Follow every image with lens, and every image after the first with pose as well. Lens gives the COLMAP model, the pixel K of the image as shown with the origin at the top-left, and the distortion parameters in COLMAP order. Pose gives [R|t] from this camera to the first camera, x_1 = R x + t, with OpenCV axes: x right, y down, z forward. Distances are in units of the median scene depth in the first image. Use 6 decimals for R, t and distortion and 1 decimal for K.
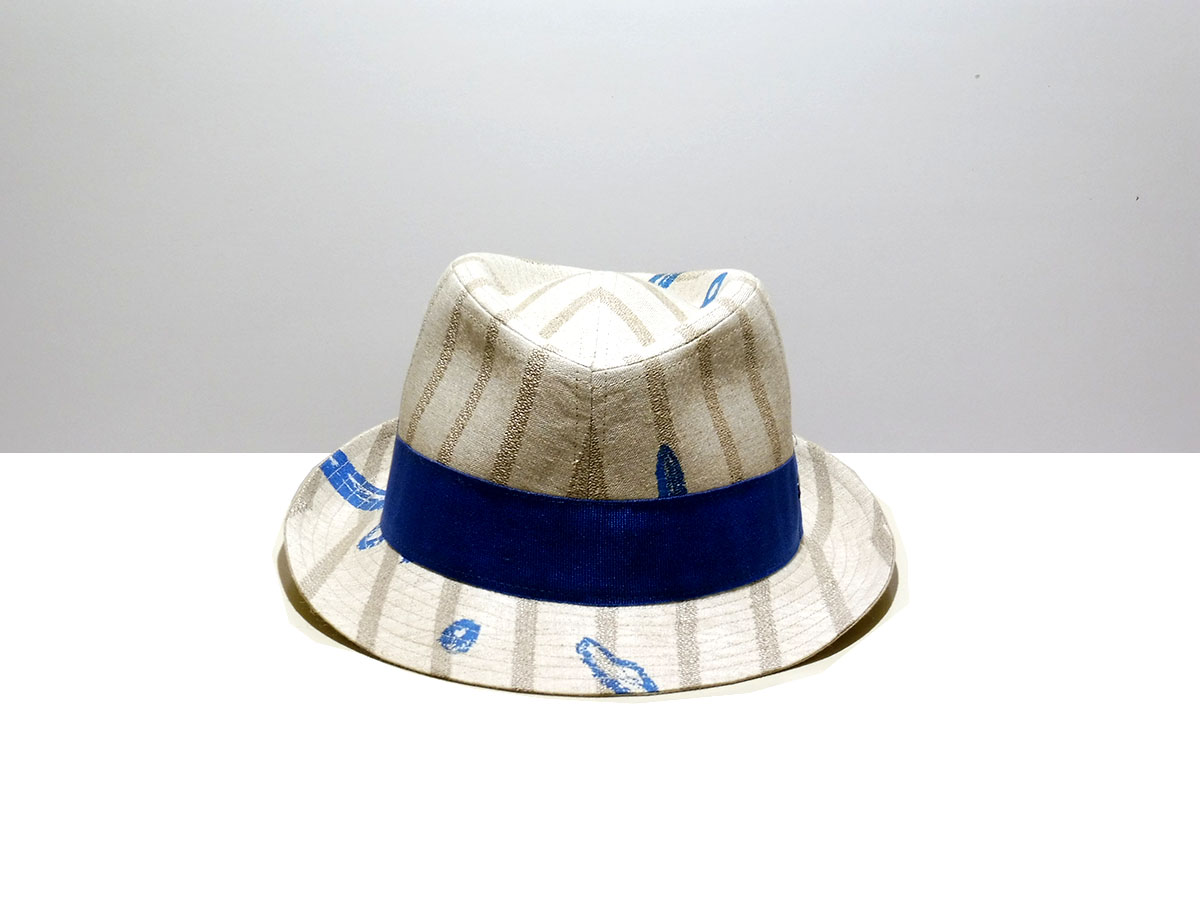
lens RADIAL K [[2256.3, 0, 599.4], [0, 2256.3, 449.1], [0, 0, 1]] dist [0.054577, 0.000000]
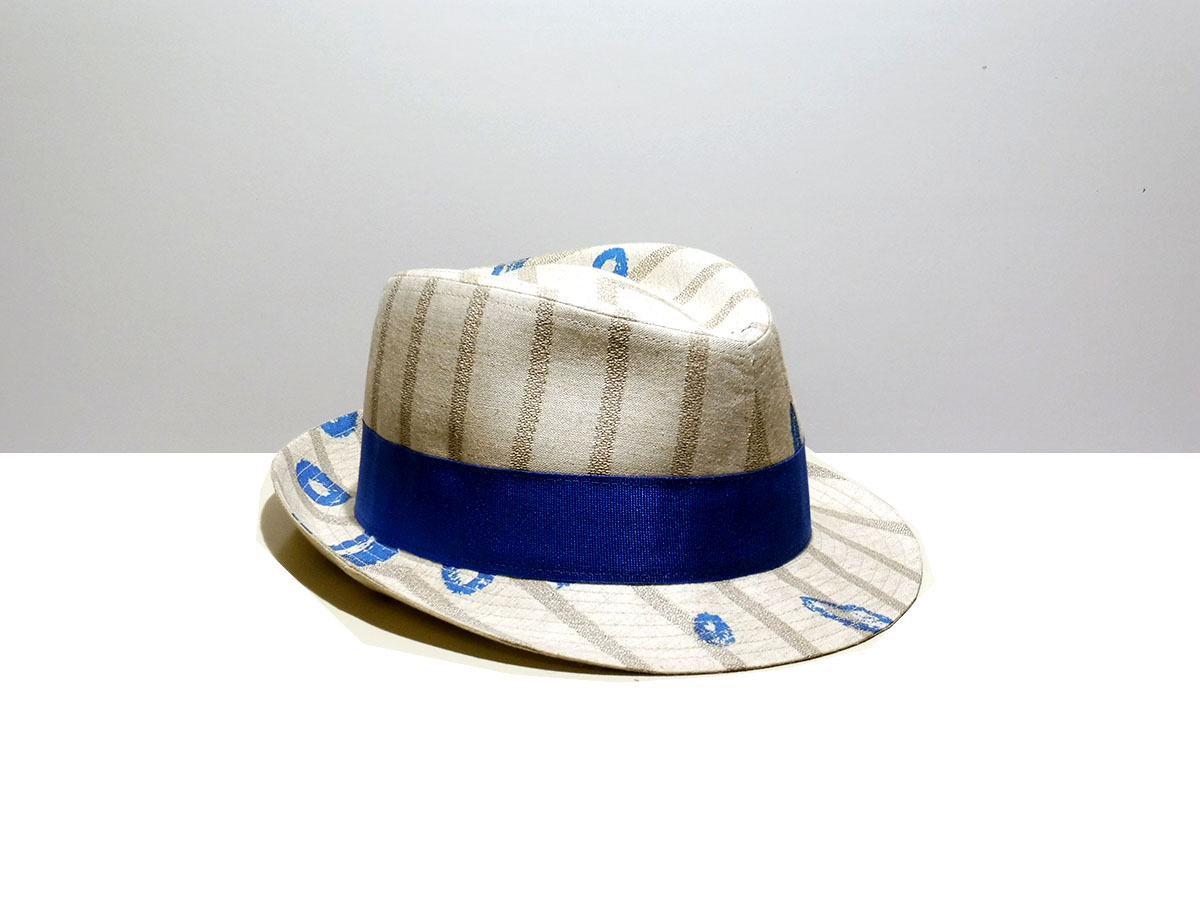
lens RADIAL K [[2256.3, 0, 604.2], [0, 2256.3, 454.4], [0, 0, 1]] dist [0.054577, 0.000000]
pose [[0.707658, -0.222210, 0.670703, -0.740935], [0.213838, 0.972097, 0.096445, -0.098143], [-0.673420, 0.075171, 0.735429, 0.288717]]
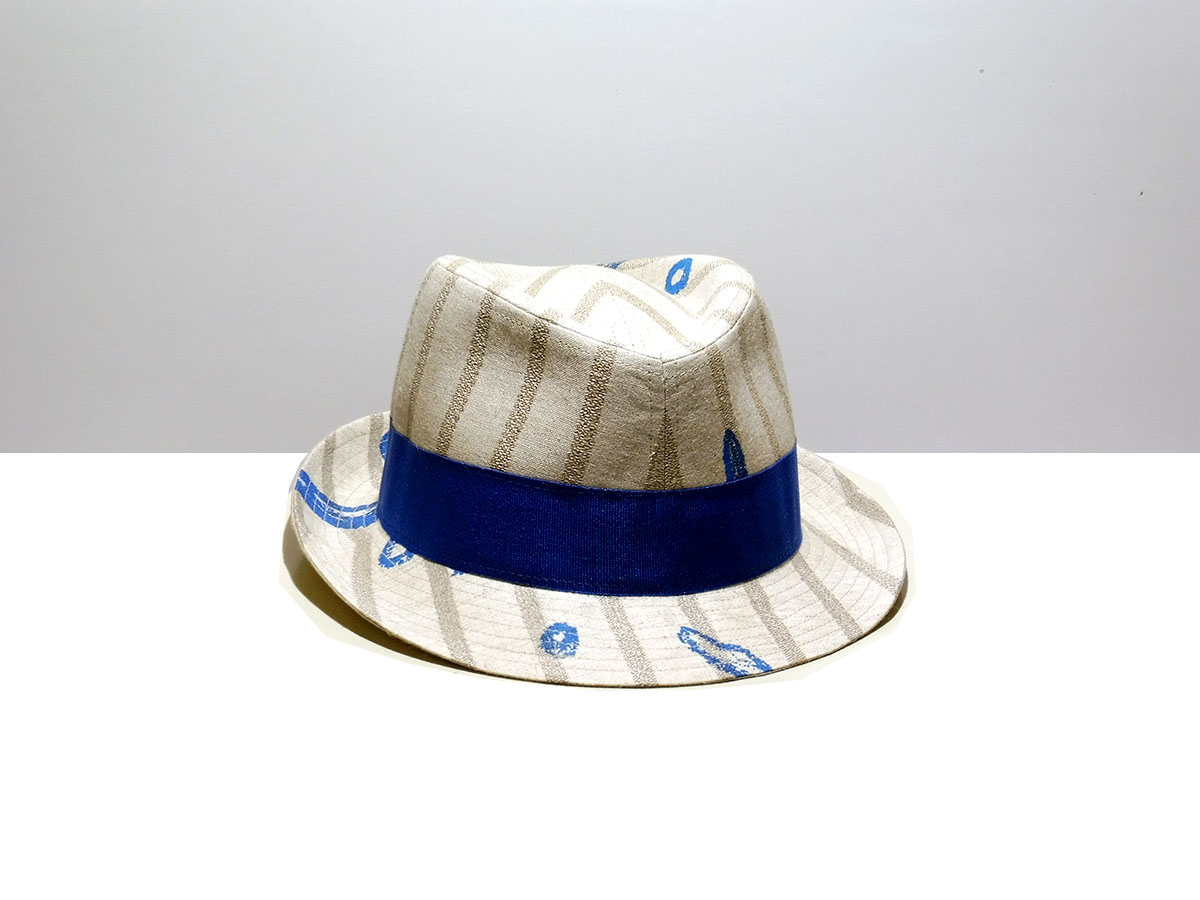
lens RADIAL K [[2256.3, 0, 596.7], [0, 2256.3, 452.3], [0, 0, 1]] dist [0.054577, 0.000000]
pose [[0.952439, -0.094041, 0.289856, -0.322401], [0.092243, 0.995538, 0.019894, -0.017252], [-0.290433, 0.007789, 0.956864, 0.046650]]
